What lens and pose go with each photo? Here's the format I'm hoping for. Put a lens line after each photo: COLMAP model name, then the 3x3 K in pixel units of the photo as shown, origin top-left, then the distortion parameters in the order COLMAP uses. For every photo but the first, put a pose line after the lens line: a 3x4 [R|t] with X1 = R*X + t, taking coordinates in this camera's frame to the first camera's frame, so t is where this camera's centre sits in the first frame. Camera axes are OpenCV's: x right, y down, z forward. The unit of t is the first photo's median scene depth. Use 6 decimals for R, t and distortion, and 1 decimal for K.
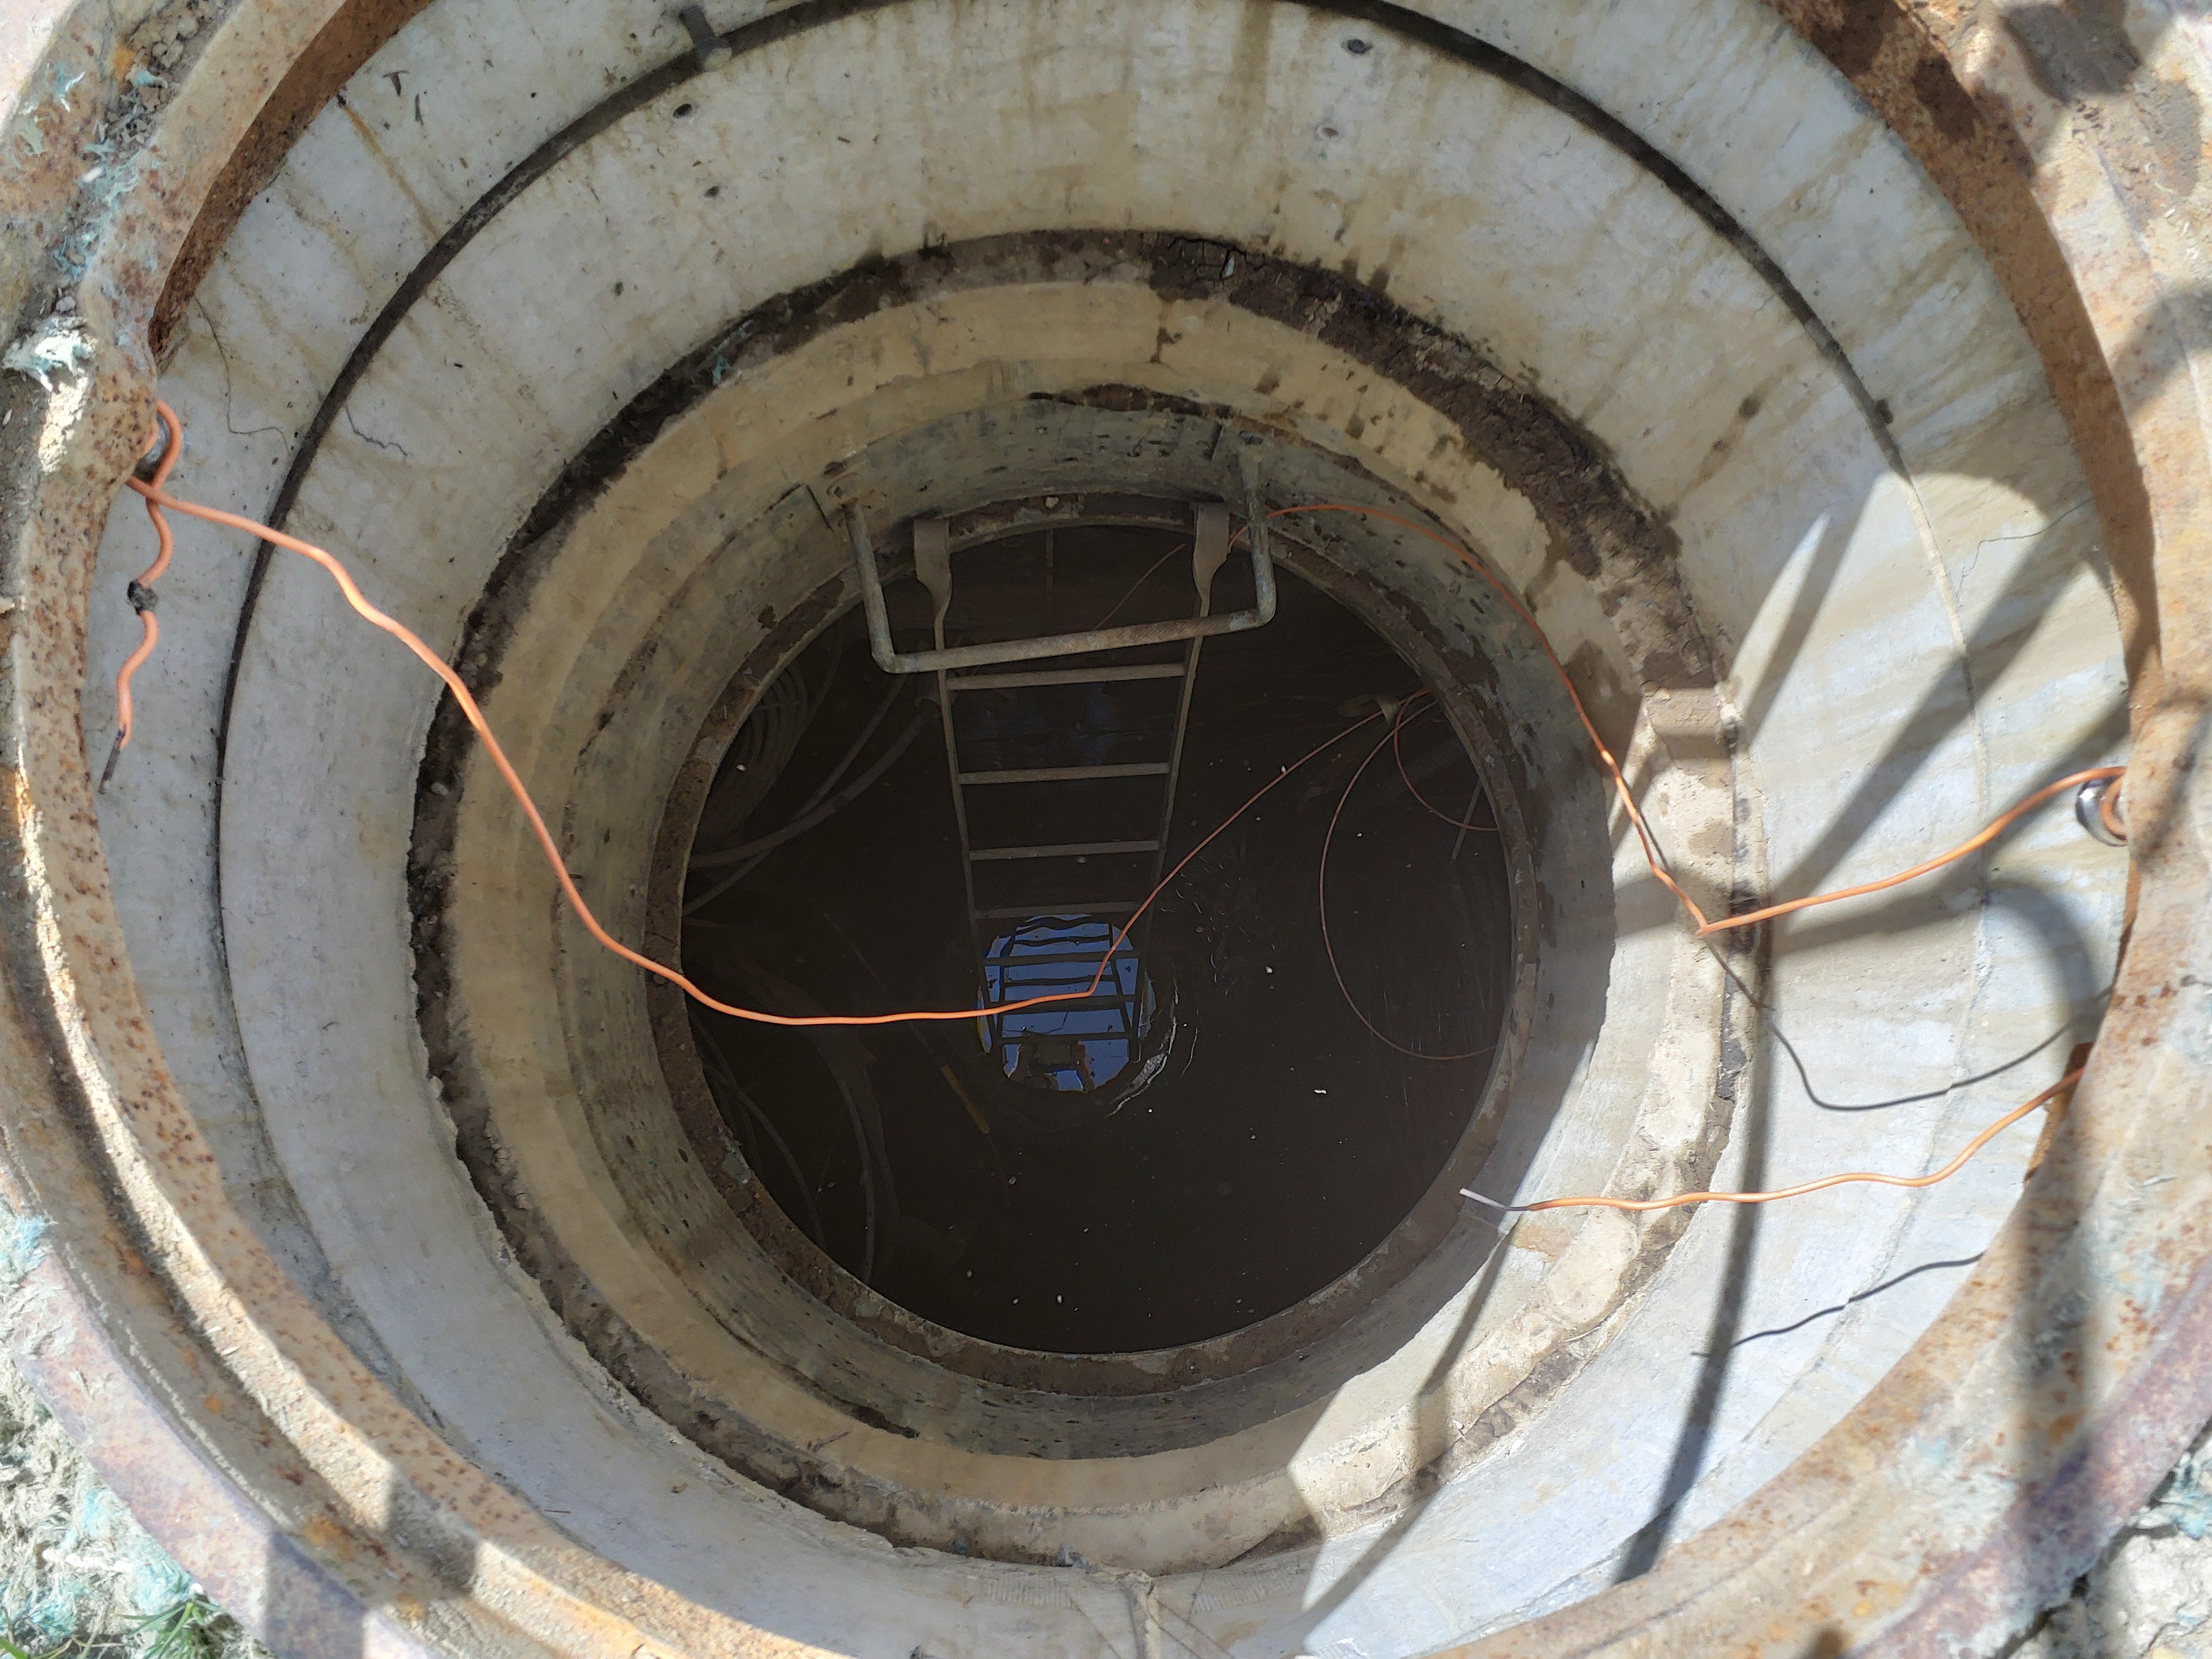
lens RADIAL K [[1673.4, 0, 1113.3], [0, 1673.4, 811.8], [0, 0, 1]] dist [0.052596, -0.003618]
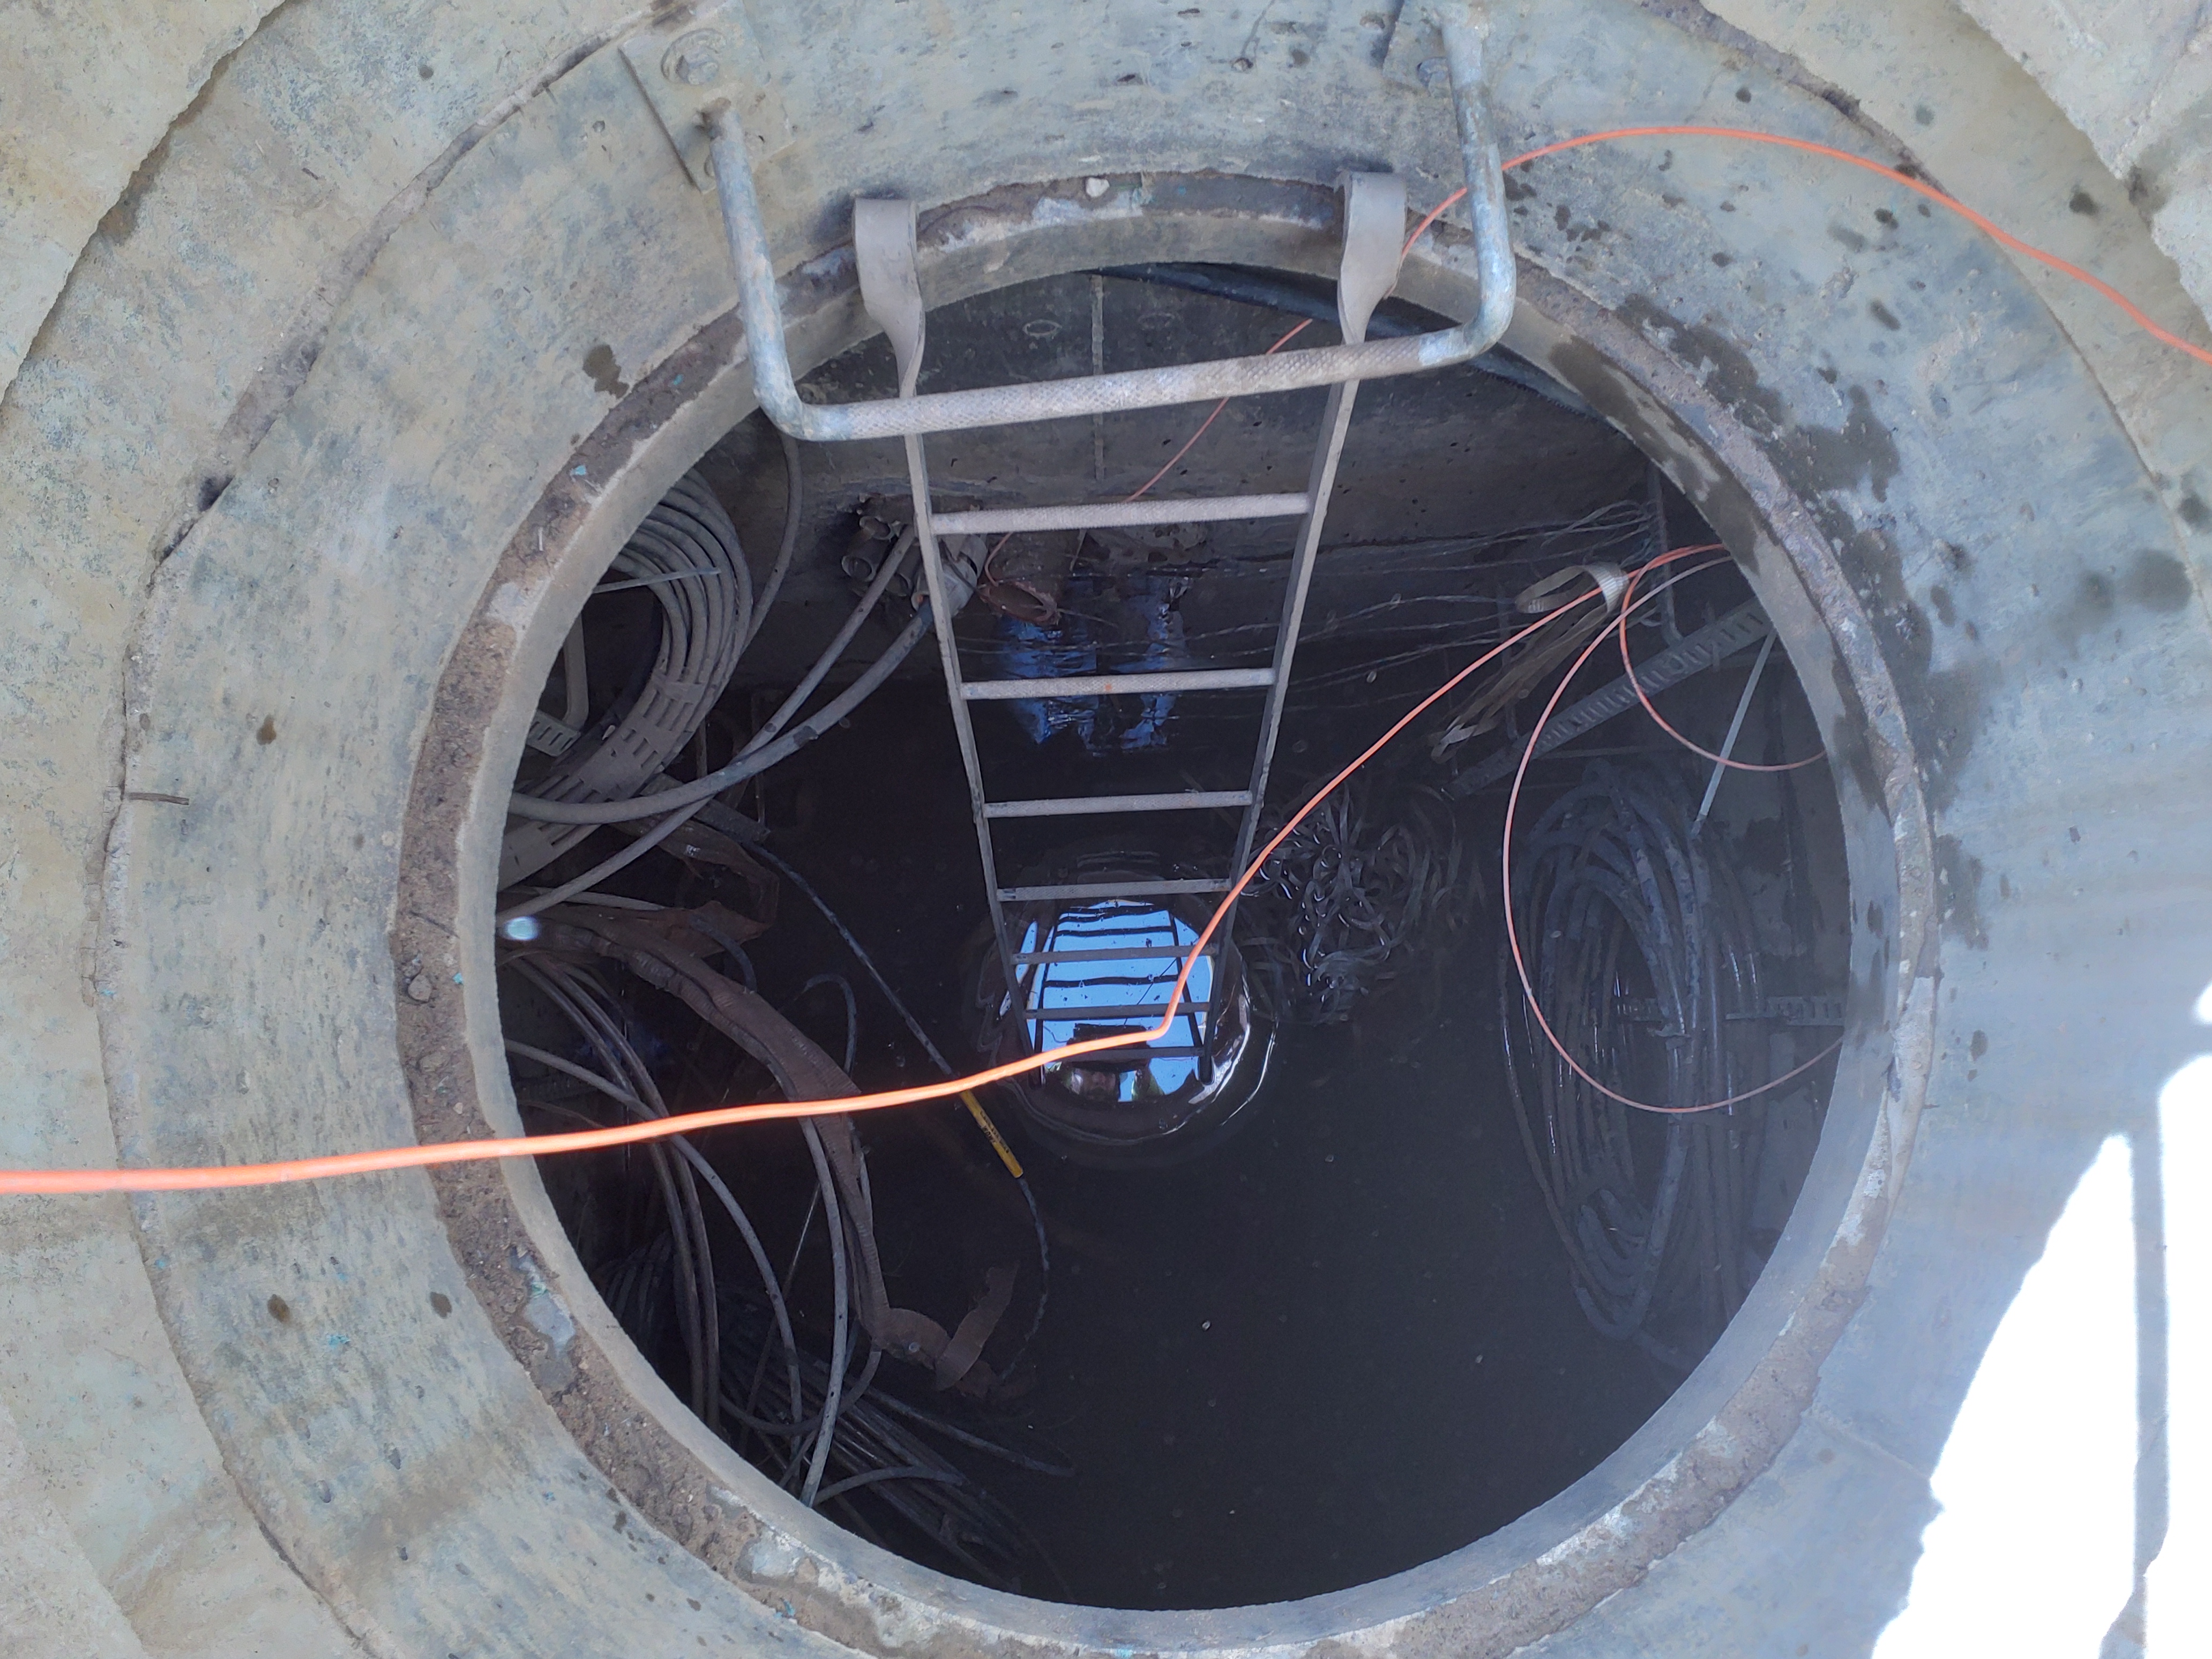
lens RADIAL K [[1673.4, 0, 1088.3], [0, 1673.4, 837.2], [0, 0, 1]] dist [0.052596, -0.003618]
pose [[0.998717, 0.005125, -0.050376, -0.009062], [-0.004100, 0.999783, 0.020434, 0.032356], [0.050470, -0.020201, 0.998521, 0.417369]]
